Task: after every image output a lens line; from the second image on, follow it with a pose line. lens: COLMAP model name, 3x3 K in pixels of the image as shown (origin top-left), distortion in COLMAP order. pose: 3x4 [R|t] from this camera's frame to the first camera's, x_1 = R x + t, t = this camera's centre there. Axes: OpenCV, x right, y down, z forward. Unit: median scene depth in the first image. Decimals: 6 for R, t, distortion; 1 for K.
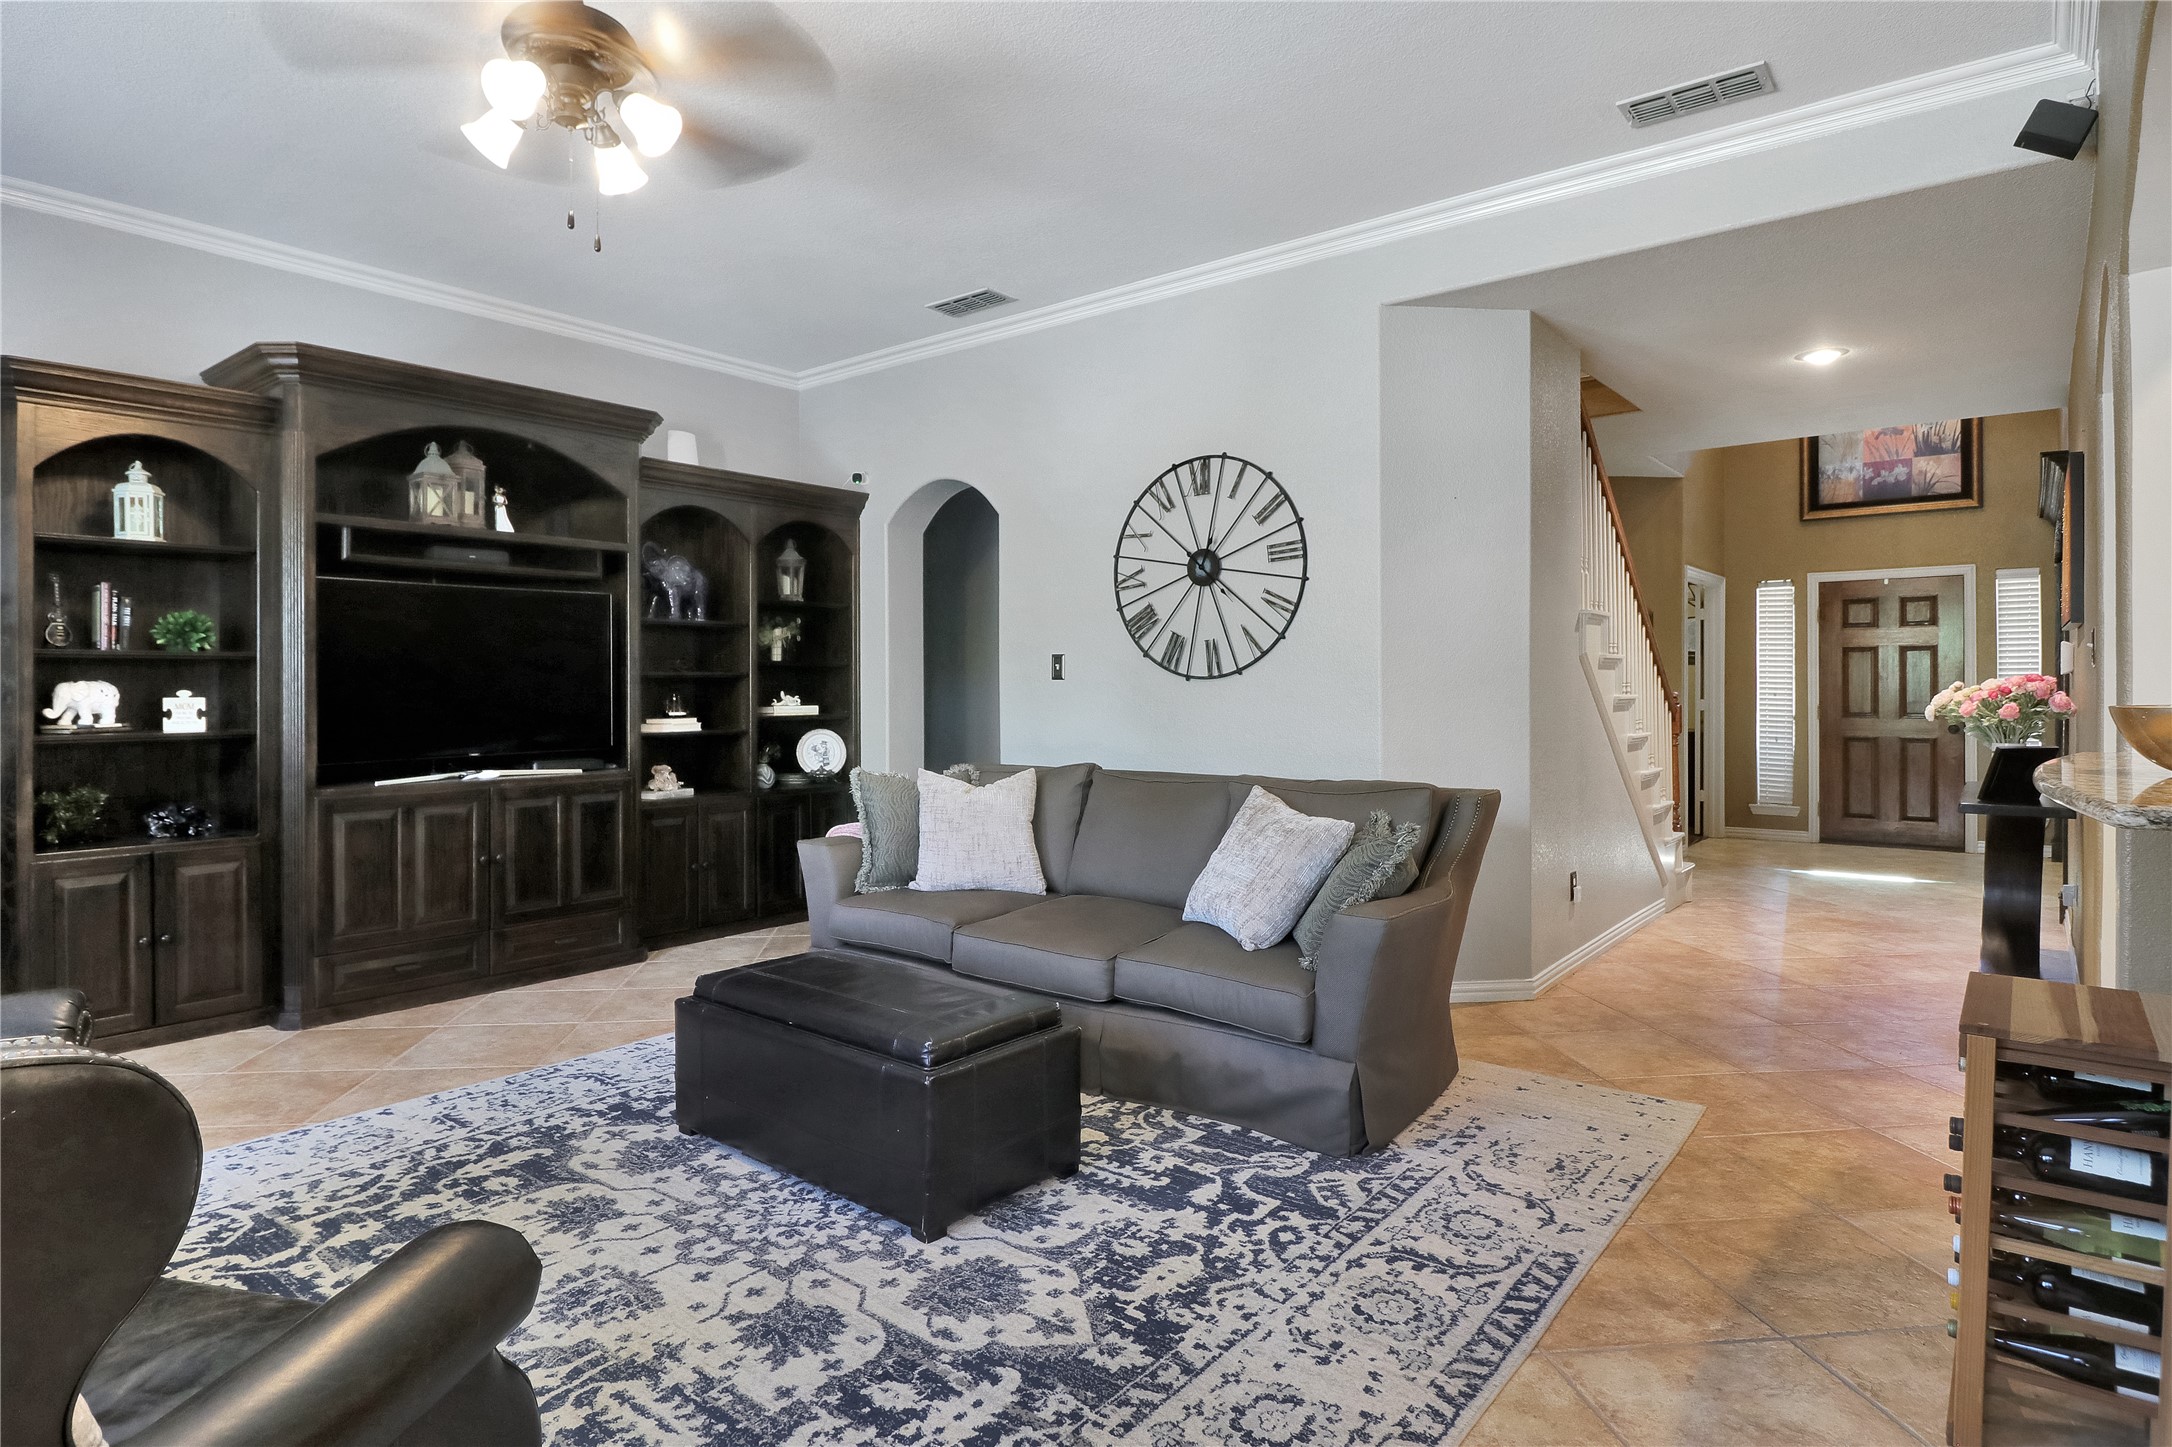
lens RADIAL K [[1207.0, 0, 1042.7], [0, 1207.0, 693.2], [0, 0, 1]] dist [0.001432, -0.014300]
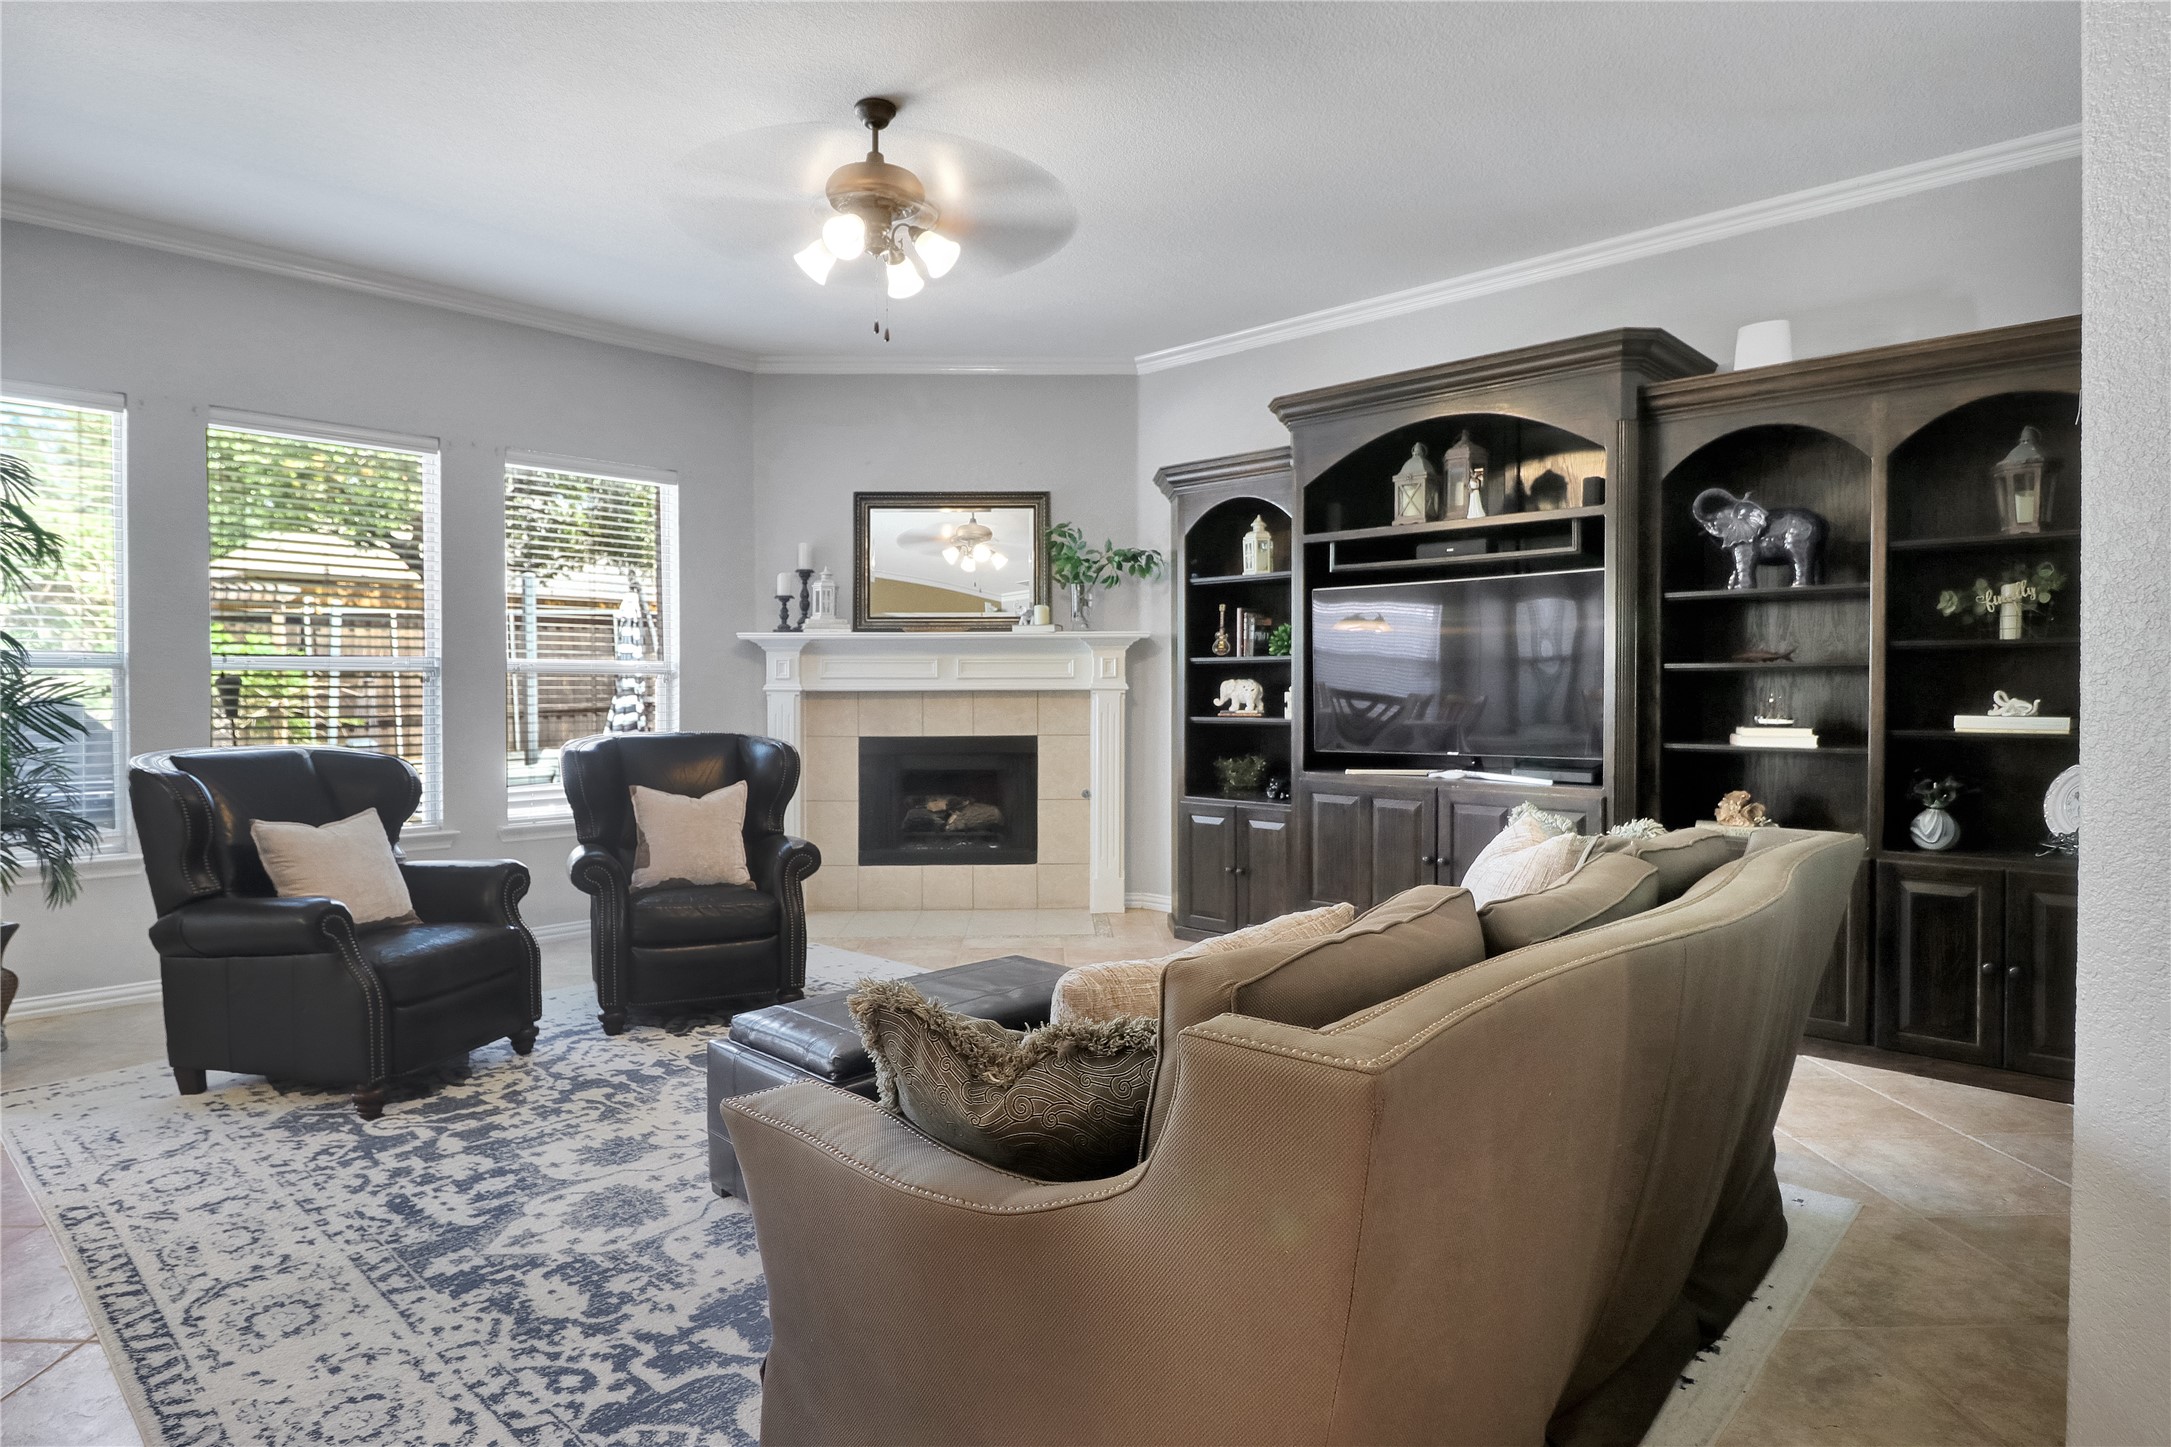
lens RADIAL K [[1206.4, 0, 1042.3], [0, 1206.4, 693.2], [0, 0, 1]] dist [0.001432, -0.014300]
pose [[-0.090248, 0.007993, -0.995887, 0.977419], [-0.005532, 0.999948, 0.008527, -0.007784], [0.995904, 0.006279, -0.090199, 1.409687]]
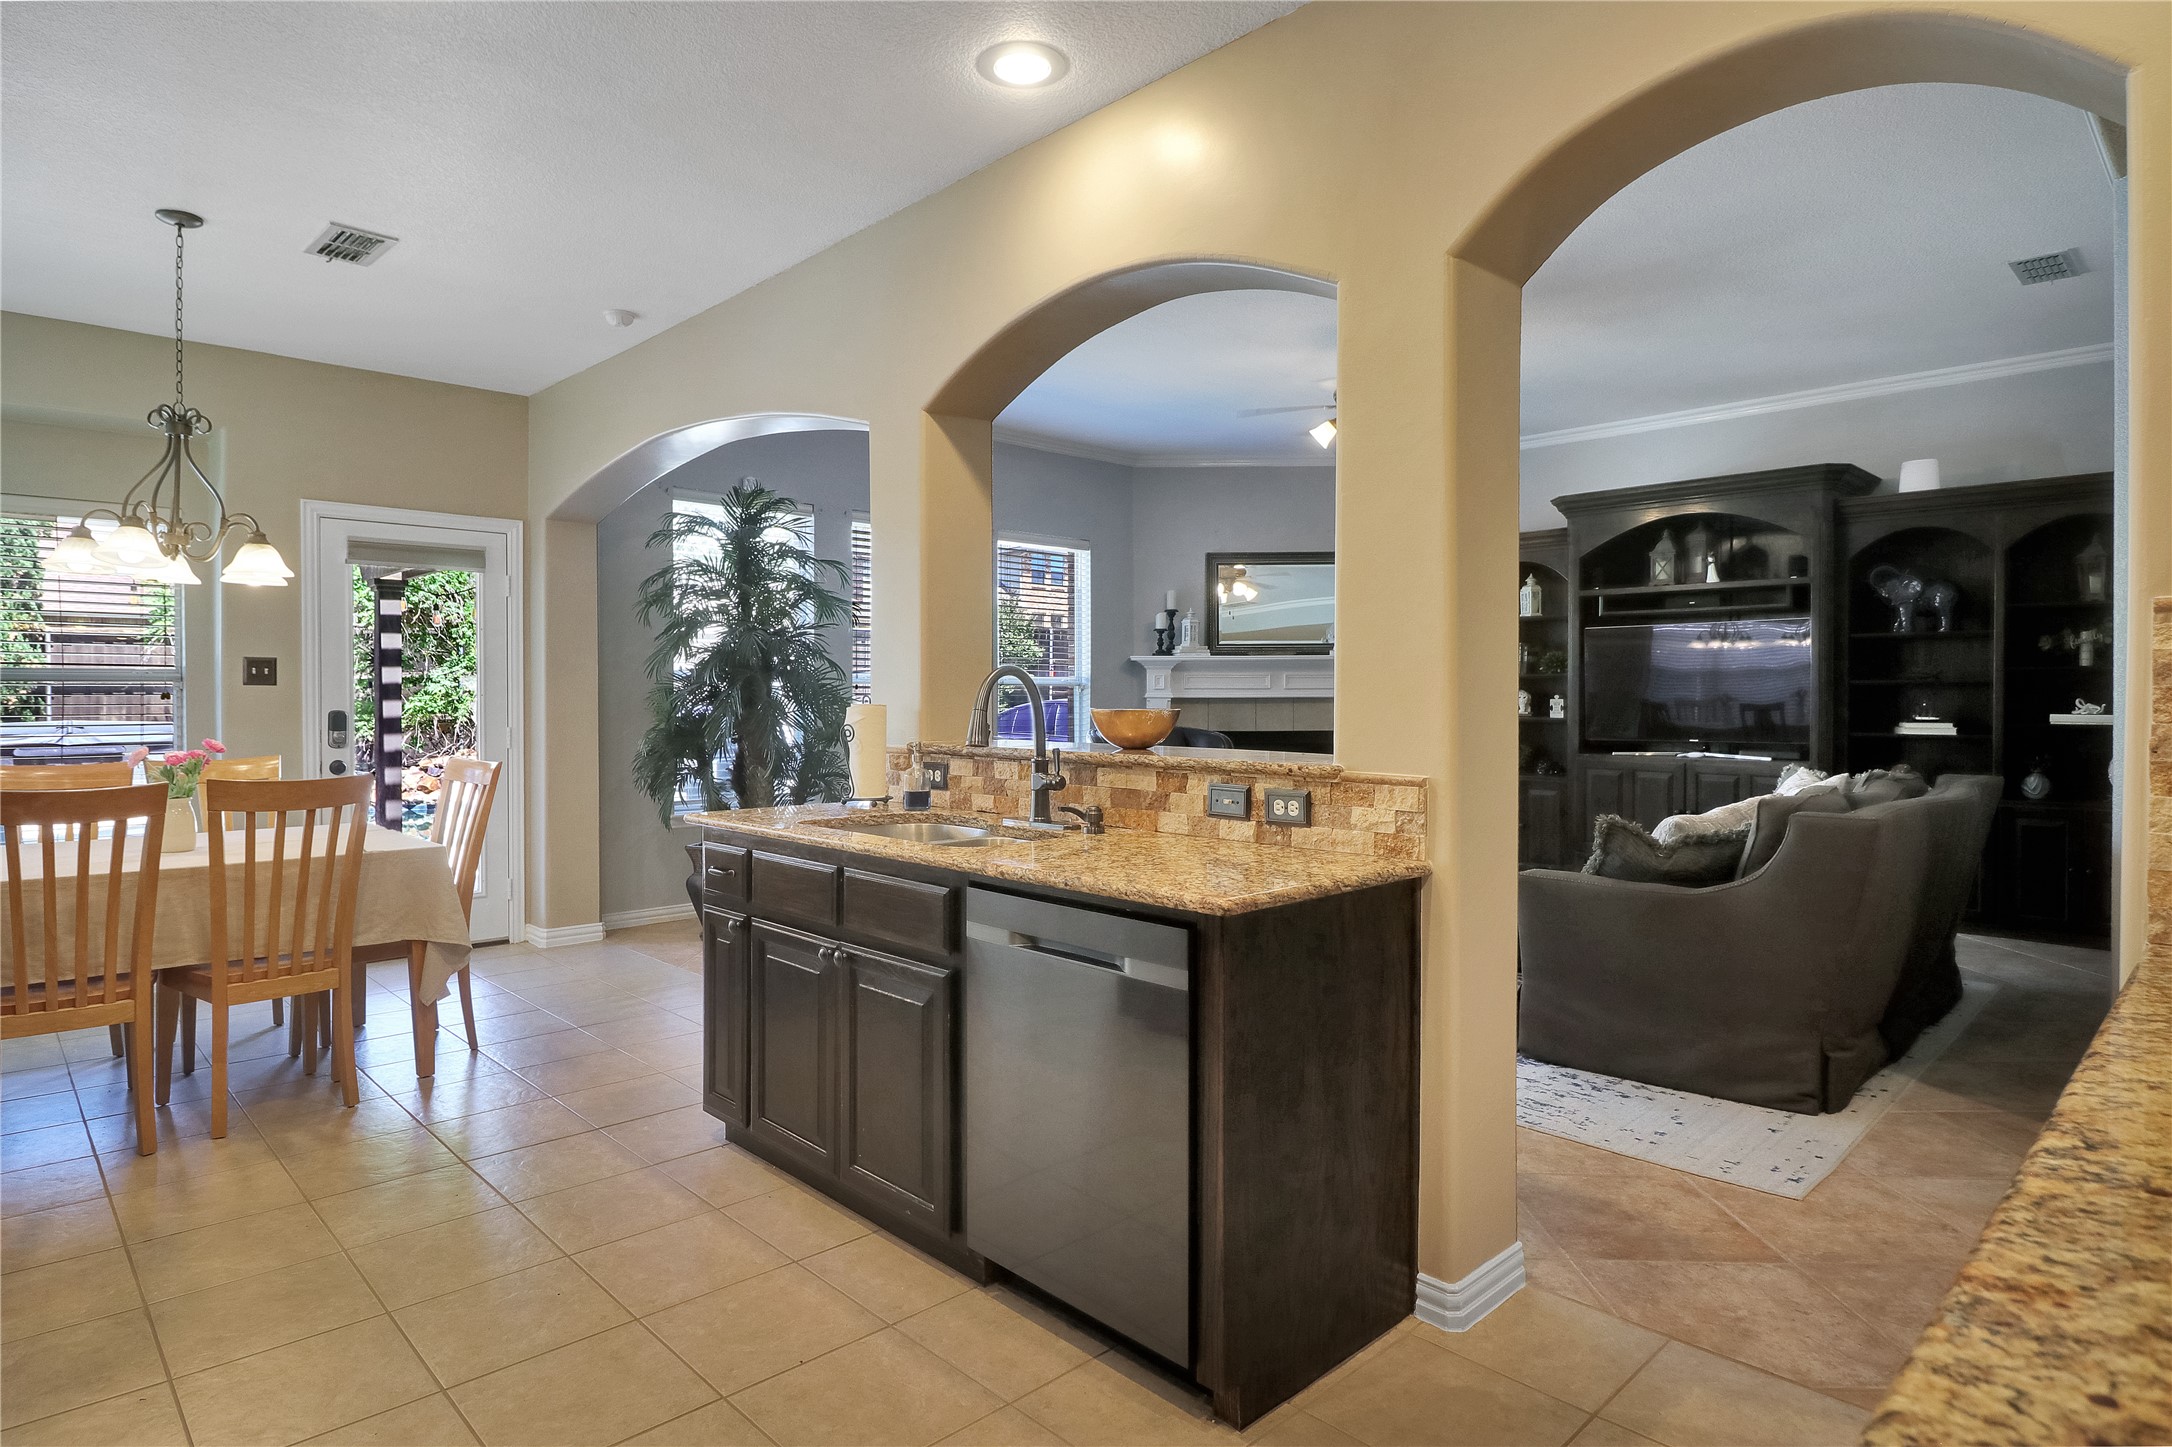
lens RADIAL K [[1177.3, 0, 1028.2], [0, 1177.3, 699.2], [0, 0, 1]] dist [0.000794, -0.013019]
pose [[-0.146883, 0.007367, -0.989126, 1.911873], [-0.005593, 0.999950, 0.008278, -0.010361], [0.989138, 0.006748, -0.146835, 0.785097]]
